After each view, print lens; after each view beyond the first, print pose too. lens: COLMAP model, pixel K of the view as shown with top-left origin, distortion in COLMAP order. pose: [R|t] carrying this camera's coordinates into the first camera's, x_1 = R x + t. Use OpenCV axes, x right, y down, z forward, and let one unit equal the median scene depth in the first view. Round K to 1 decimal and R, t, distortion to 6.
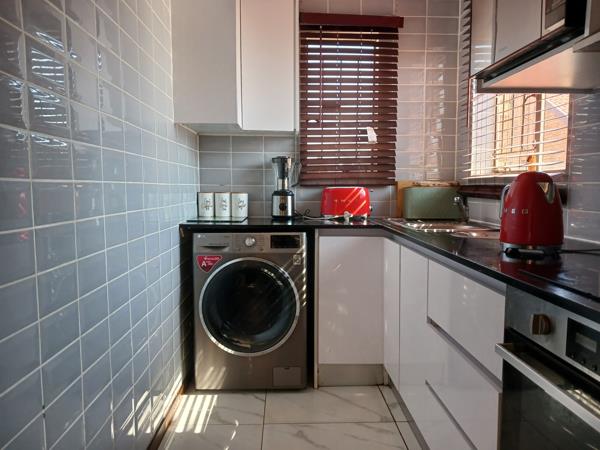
lens RADIAL K [[479.6, 0, 286.5], [0, 479.6, 225.1], [0, 0, 1]] dist [0.051107, -0.065002]
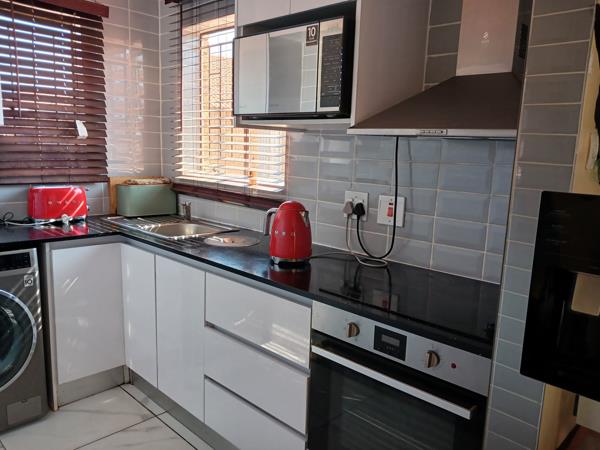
lens RADIAL K [[479.6, 0, 294.9], [0, 479.6, 230.5], [0, 0, 1]] dist [0.051107, -0.065002]
pose [[0.710231, -0.098065, 0.697104, -0.239163], [0.022735, 0.992928, 0.116517, -0.109799], [-0.703601, -0.066905, 0.707438, 0.039311]]
